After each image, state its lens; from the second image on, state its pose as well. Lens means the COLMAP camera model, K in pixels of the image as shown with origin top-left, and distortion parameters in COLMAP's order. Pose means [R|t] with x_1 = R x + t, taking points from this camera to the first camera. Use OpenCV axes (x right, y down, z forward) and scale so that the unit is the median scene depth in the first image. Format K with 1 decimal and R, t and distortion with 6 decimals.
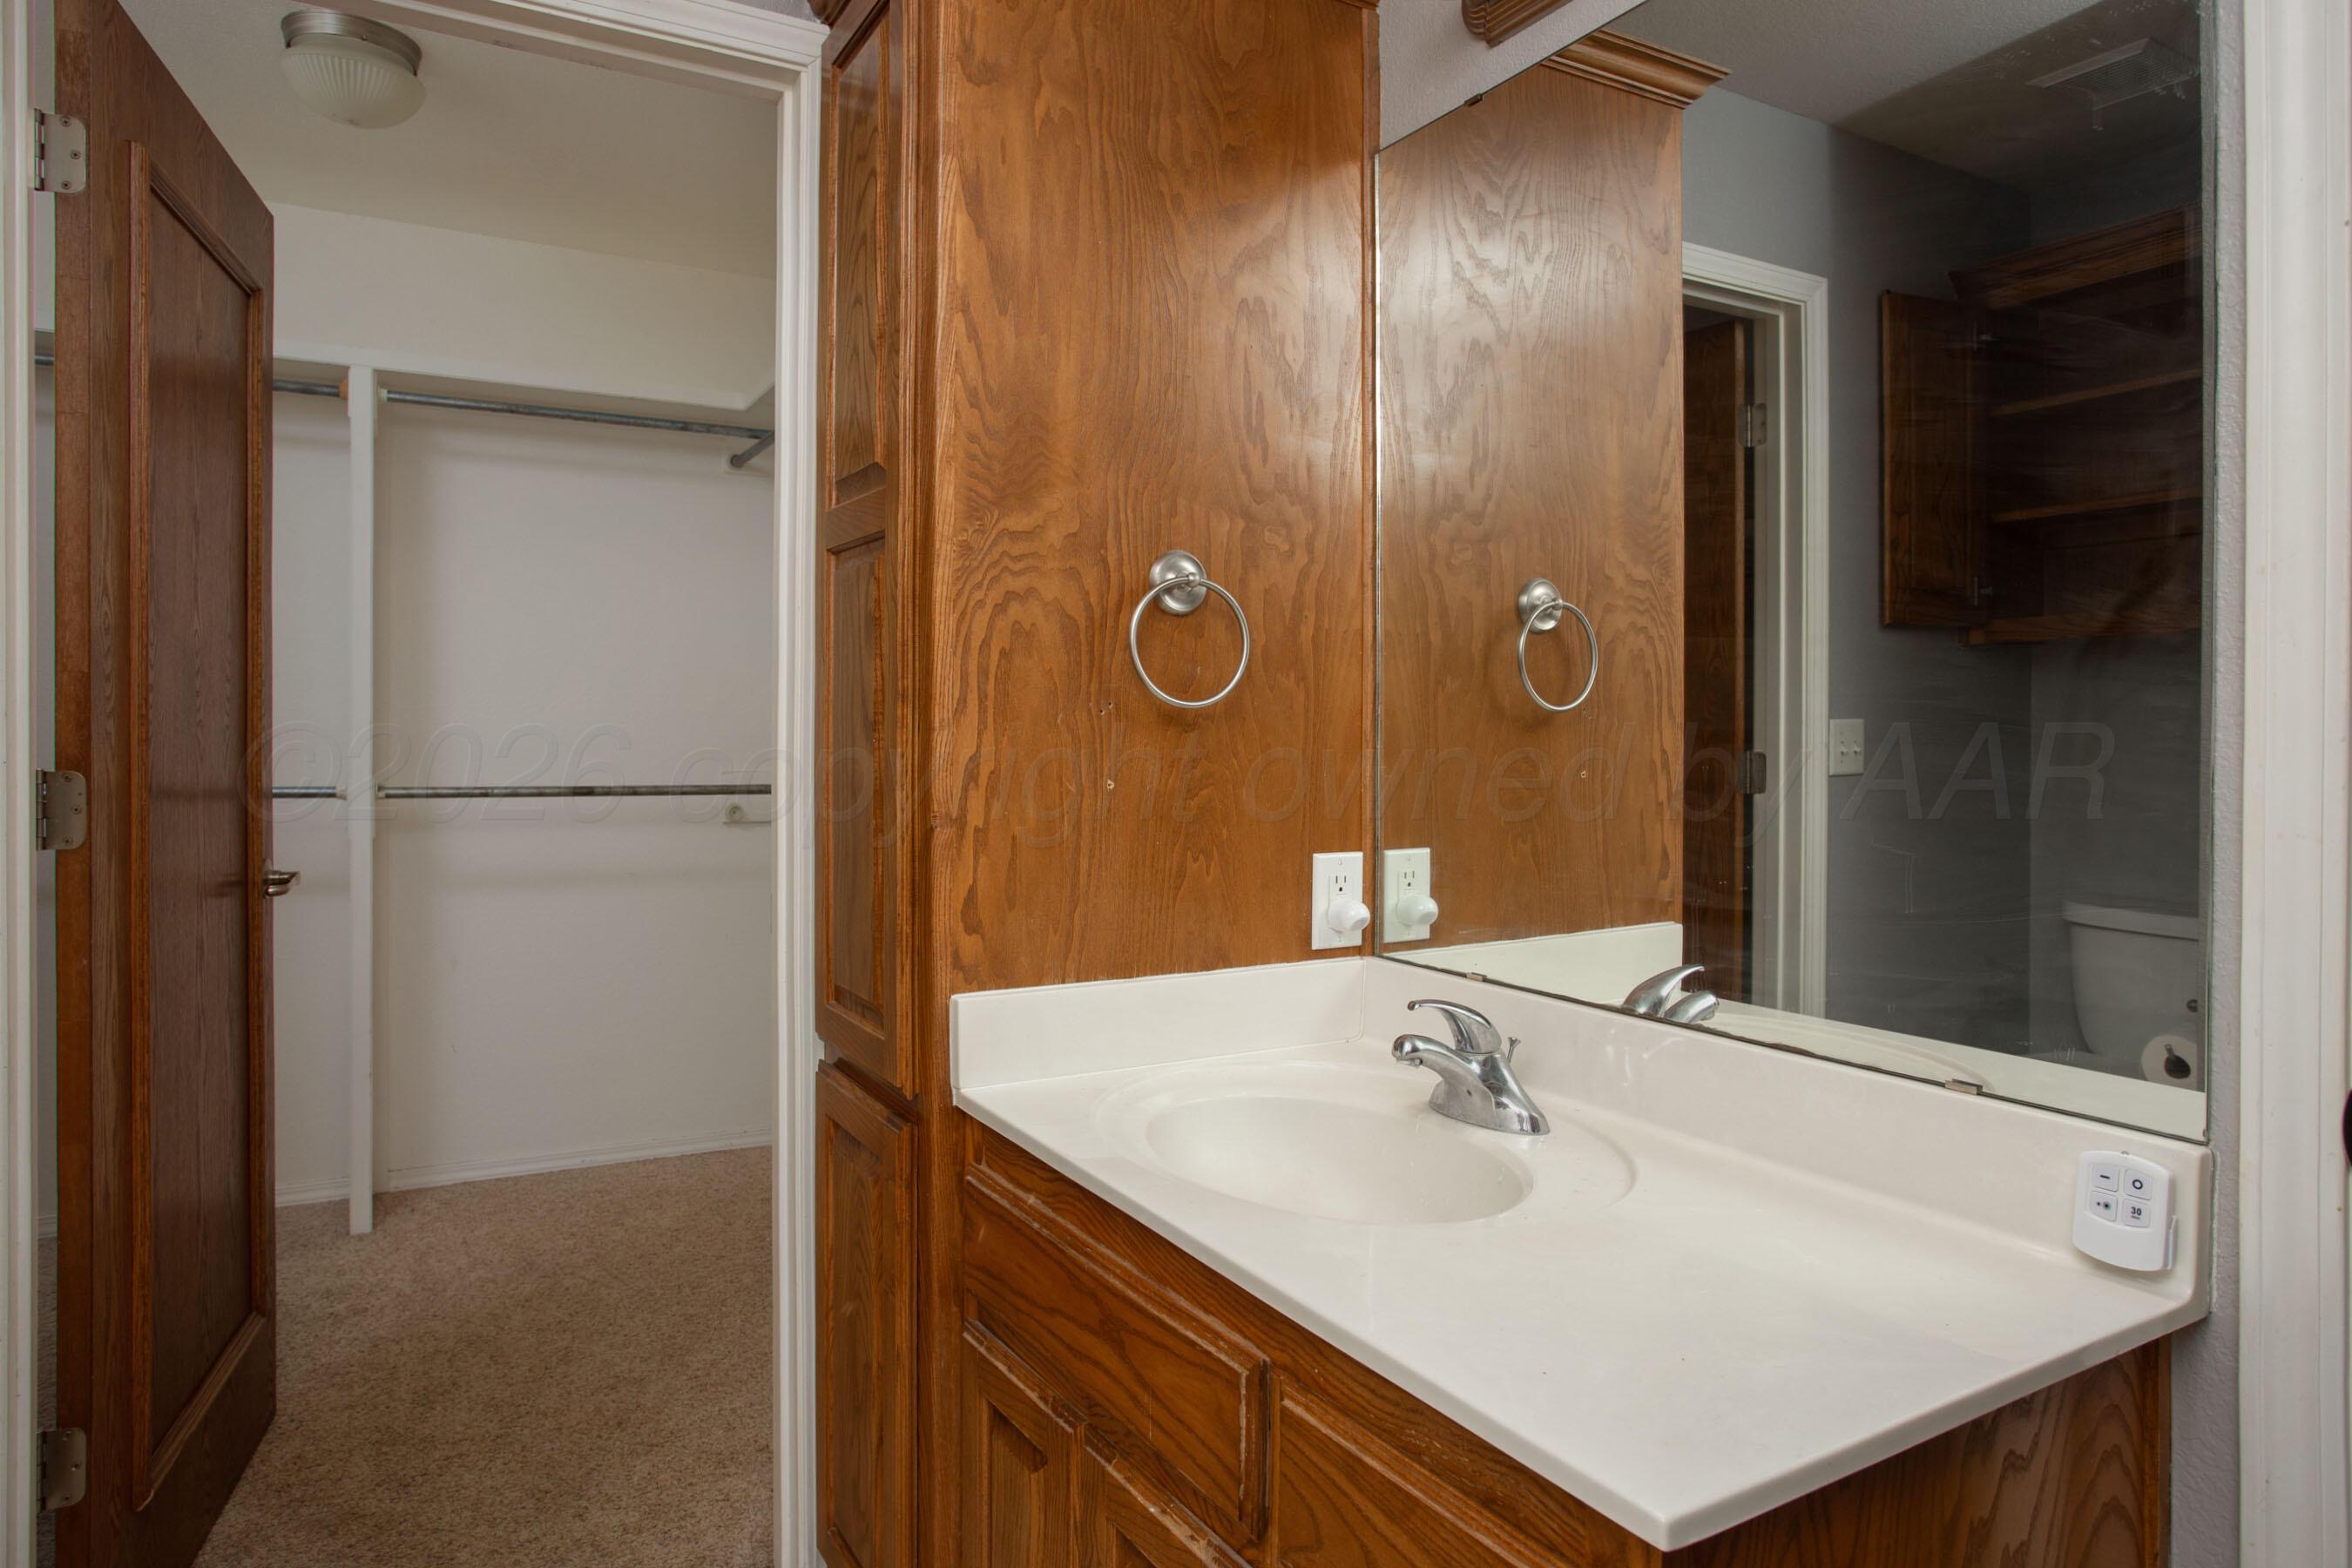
lens RADIAL K [[1380.1, 0, 1176.4], [0, 1380.1, 742.3], [0, 0, 1]] dist [0.006204, 0.000713]
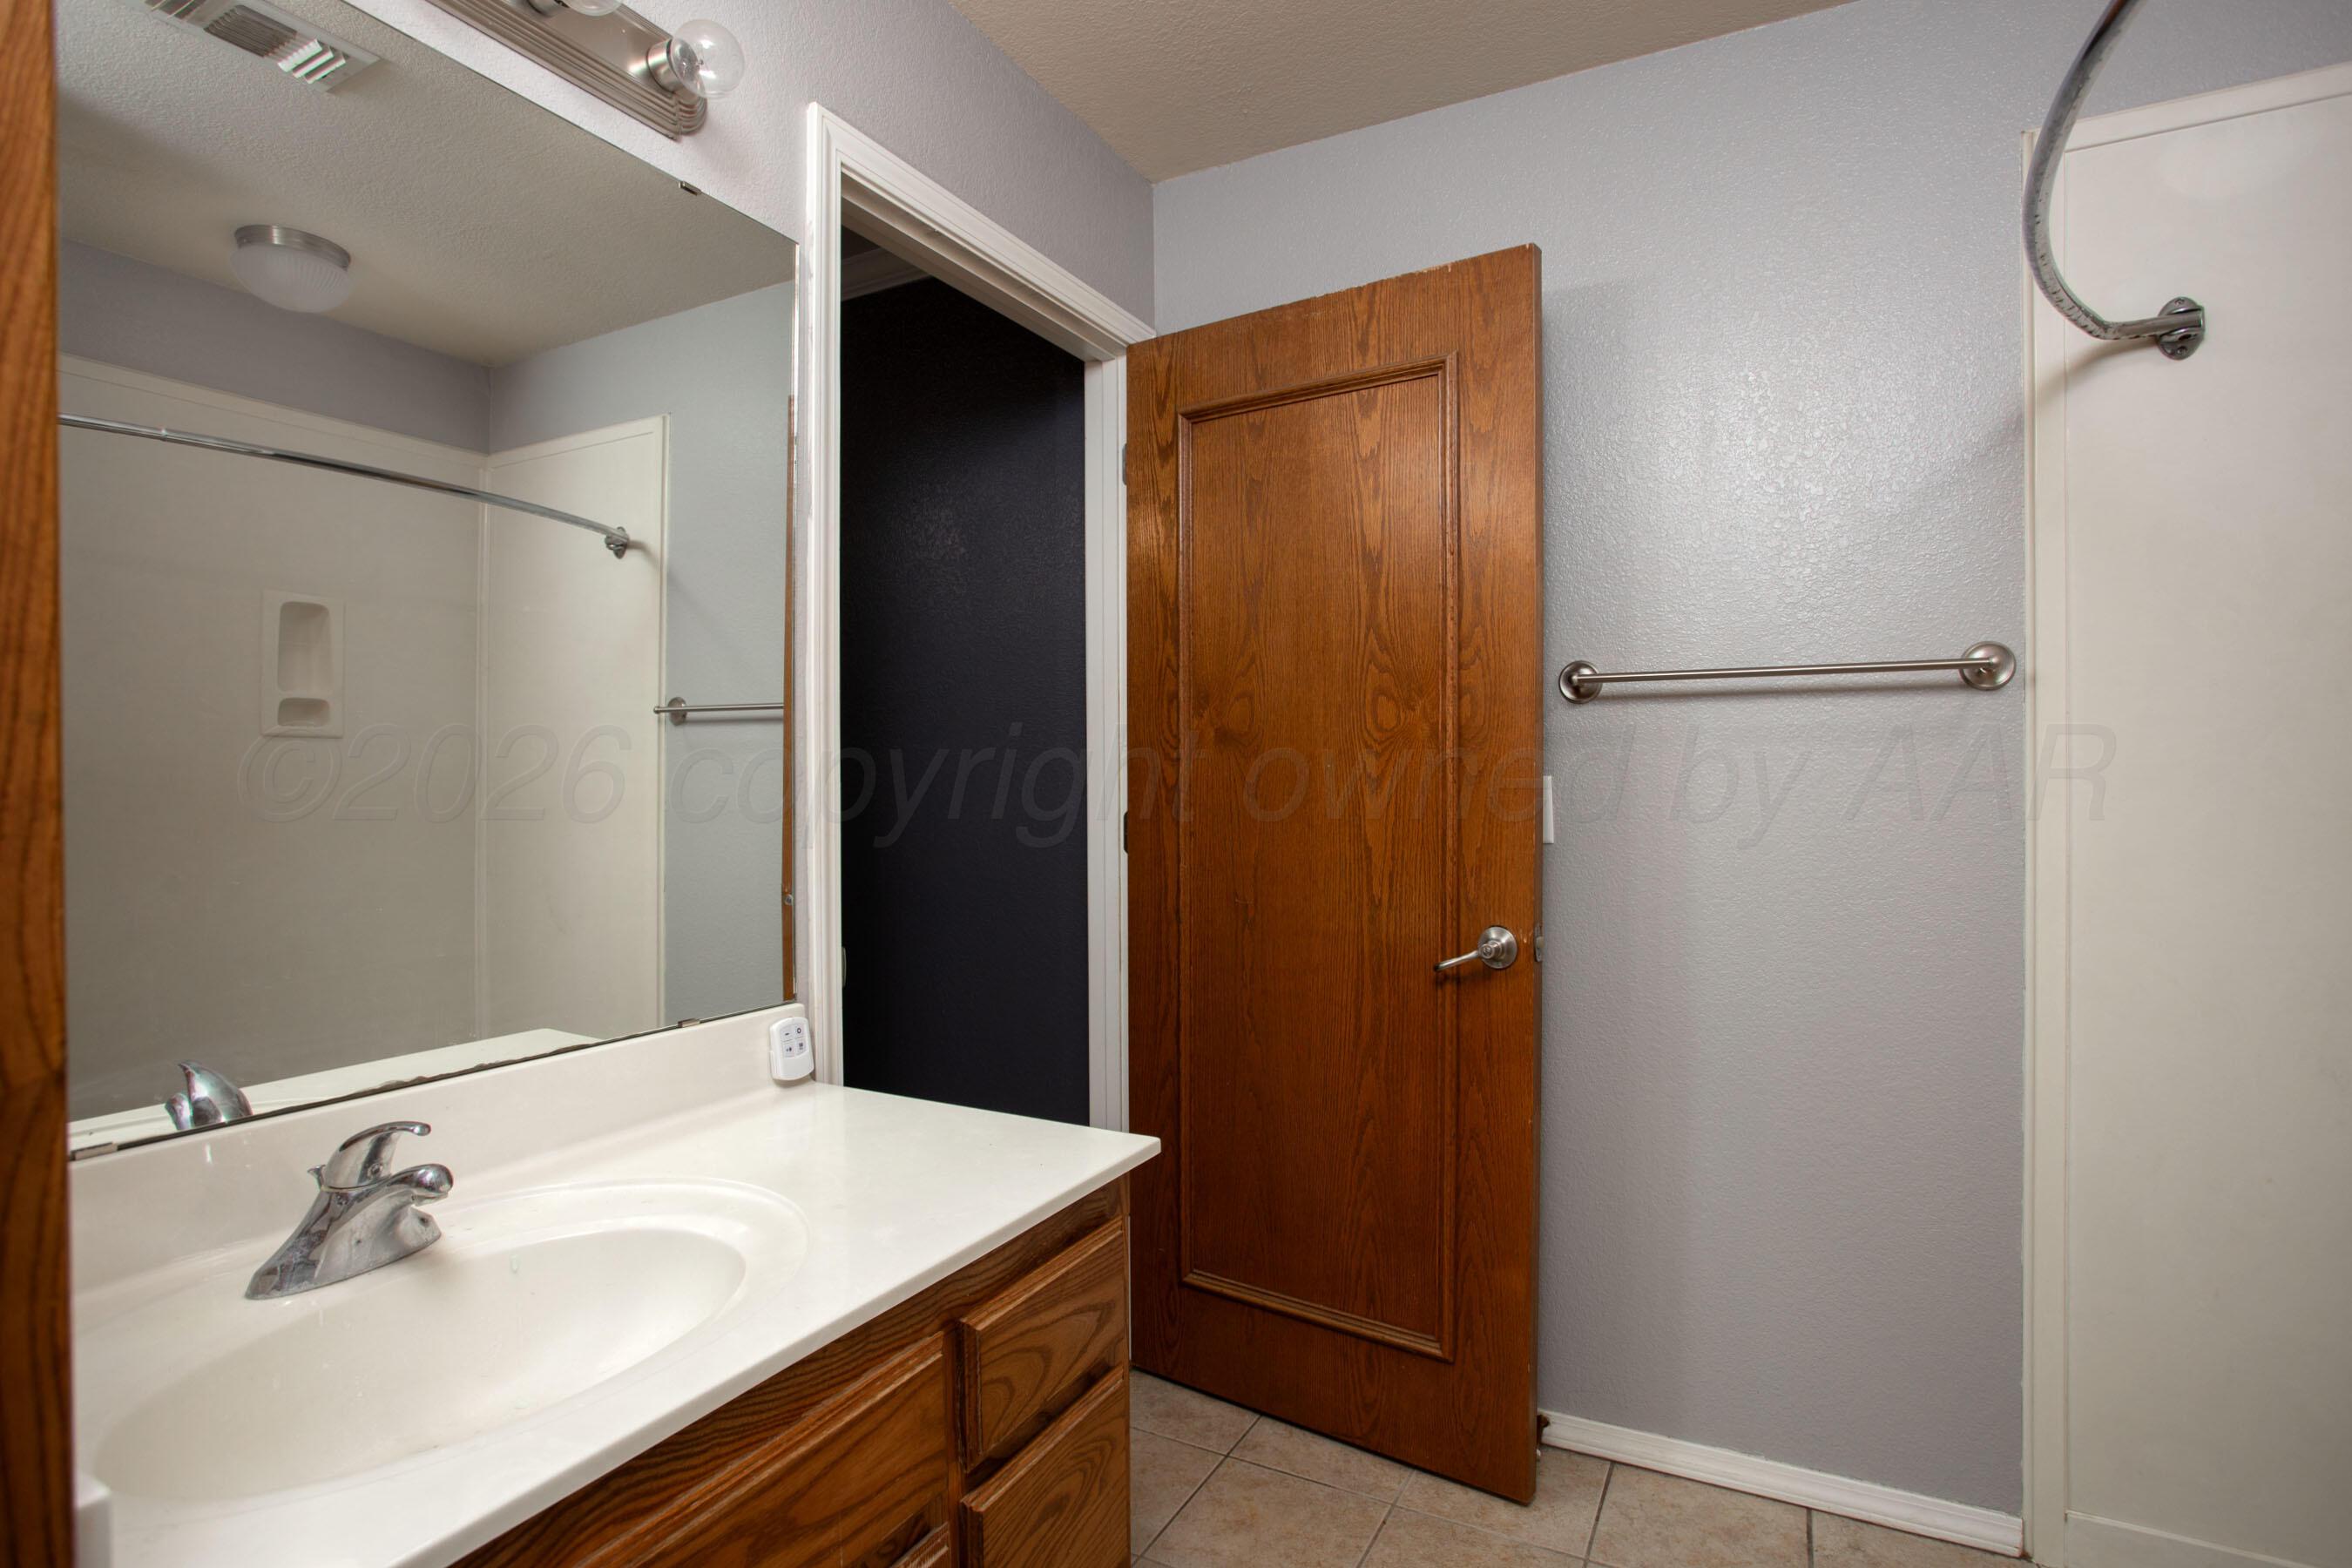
lens RADIAL K [[1176.9, 0, 1176.0], [0, 1176.9, 784.0], [0, 0, 1]] dist [-0.076280, 0.039008]
pose [[-0.526712, 0.000539, 0.850044, -0.081934], [0.008893, 0.999949, 0.004876, -0.001110], [-0.849997, 0.010127, -0.526690, 0.127773]]
